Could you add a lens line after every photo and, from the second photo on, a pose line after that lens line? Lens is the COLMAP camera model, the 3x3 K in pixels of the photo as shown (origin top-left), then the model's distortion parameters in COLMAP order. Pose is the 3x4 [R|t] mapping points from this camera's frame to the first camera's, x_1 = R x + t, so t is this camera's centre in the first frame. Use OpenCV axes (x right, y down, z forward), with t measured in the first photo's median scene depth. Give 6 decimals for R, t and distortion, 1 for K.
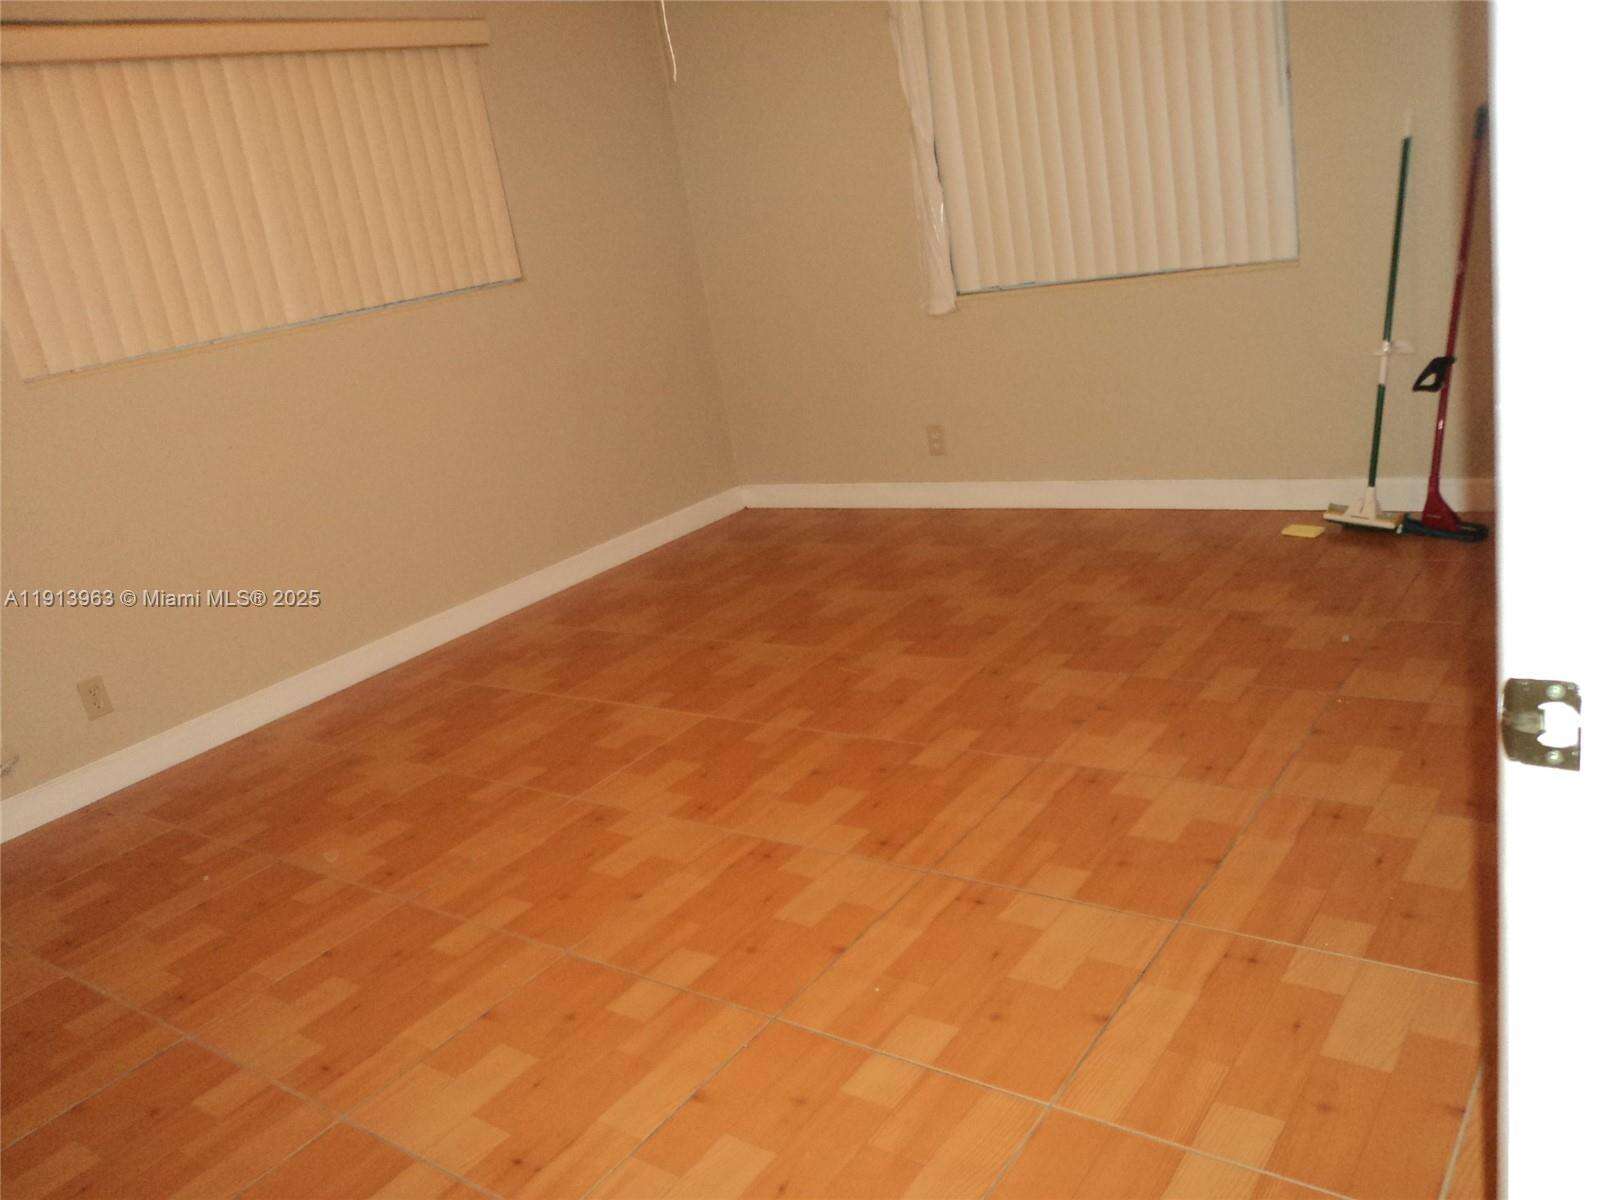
lens RADIAL K [[1282.4, 0, 811.9], [0, 1282.4, 599.4], [0, 0, 1]] dist [-0.033935, 0.011896]
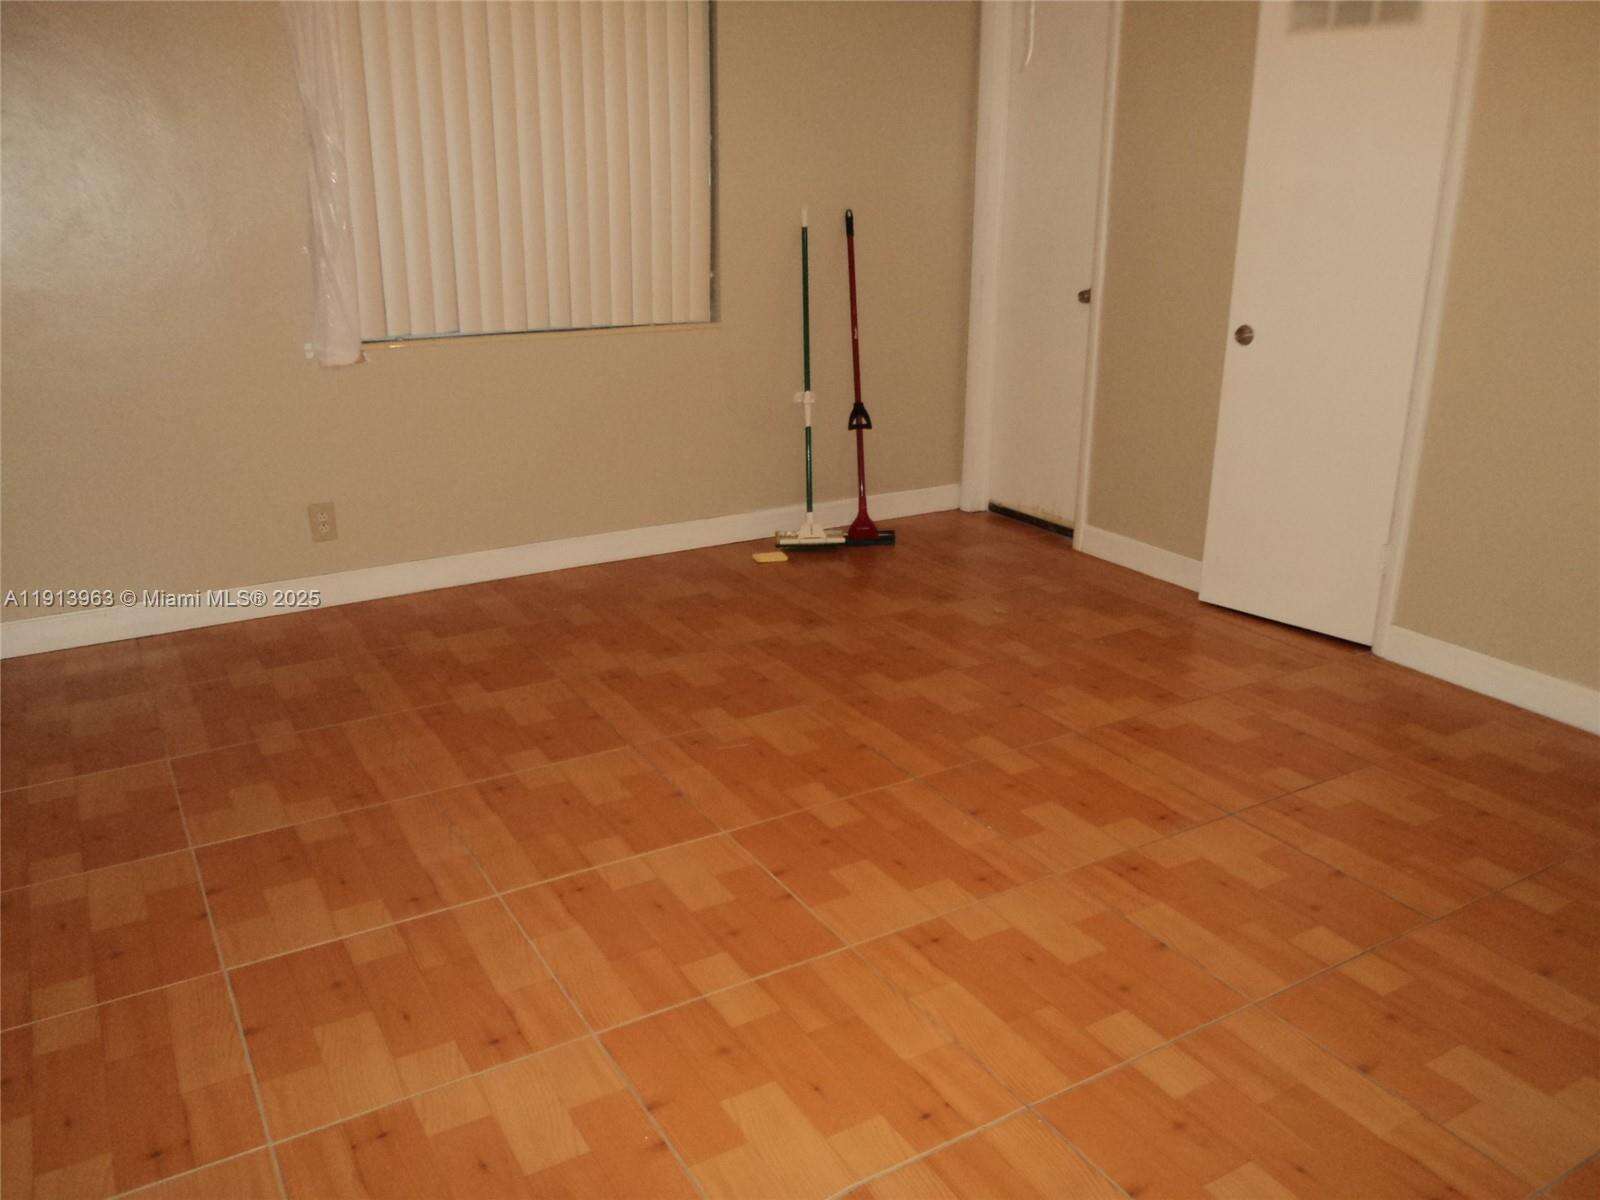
lens RADIAL K [[1282.4, 0, 811.9], [0, 1282.4, 599.4], [0, 0, 1]] dist [-0.033935, 0.011896]
pose [[0.385117, -0.128637, 0.913859, -0.645889], [0.209836, 0.976507, 0.049027, -0.064931], [-0.898696, 0.172880, 0.403062, 0.514404]]
